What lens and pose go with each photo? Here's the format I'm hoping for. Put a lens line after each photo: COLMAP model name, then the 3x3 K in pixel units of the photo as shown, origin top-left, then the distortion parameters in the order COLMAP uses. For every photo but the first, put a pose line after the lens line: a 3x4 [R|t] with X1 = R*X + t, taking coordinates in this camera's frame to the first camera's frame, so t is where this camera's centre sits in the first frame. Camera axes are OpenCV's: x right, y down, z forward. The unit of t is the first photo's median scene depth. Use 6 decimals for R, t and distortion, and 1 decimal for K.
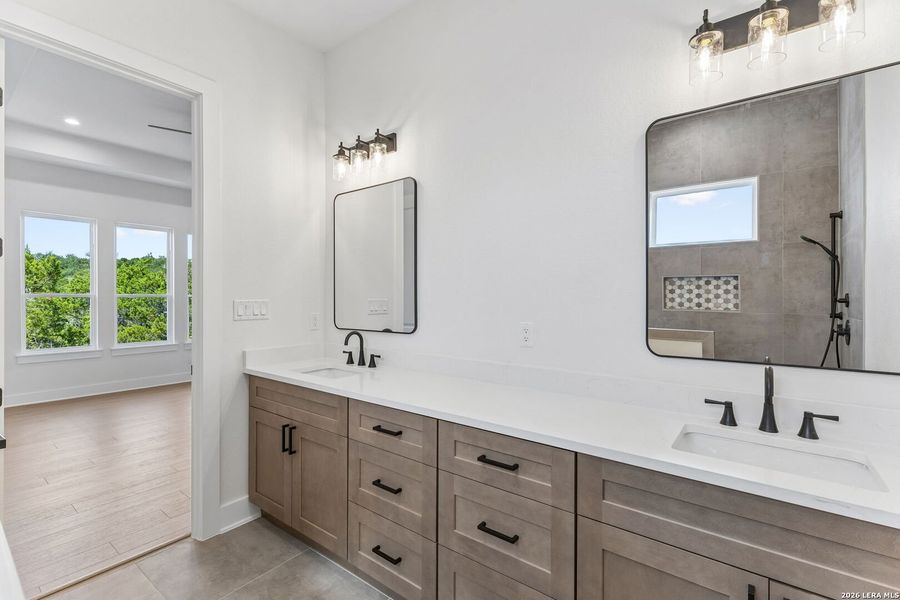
lens RADIAL K [[408.4, 0, 452.7], [0, 408.4, 297.6], [0, 0, 1]] dist [0.003197, 0.000109]
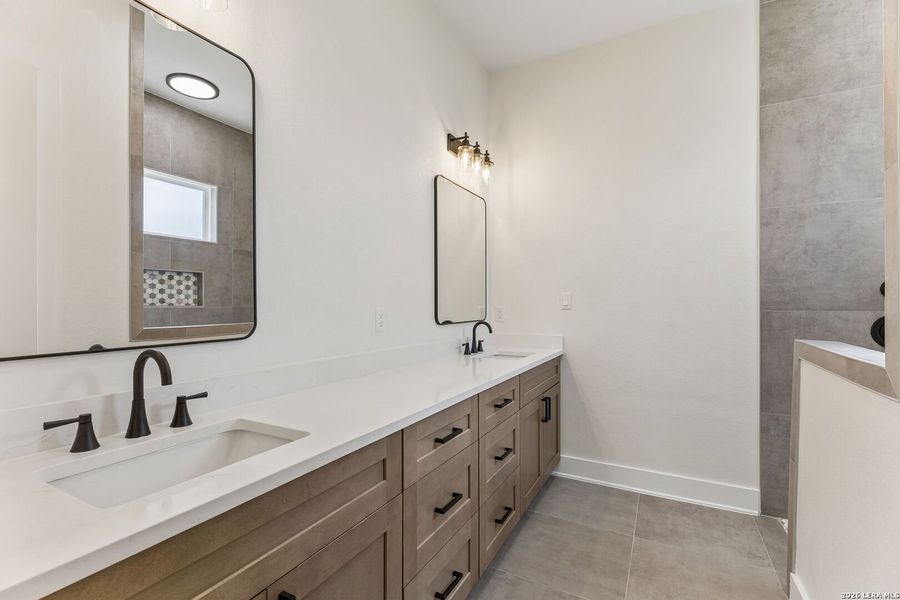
lens RADIAL K [[408.4, 0, 452.7], [0, 408.4, 297.6], [0, 0, 1]] dist [0.003197, 0.000109]
pose [[-0.154476, 0.009810, 0.987948, -0.439956], [0.008375, 0.999928, -0.008619, 0.024793], [-0.987961, 0.006942, -0.154547, 0.502099]]
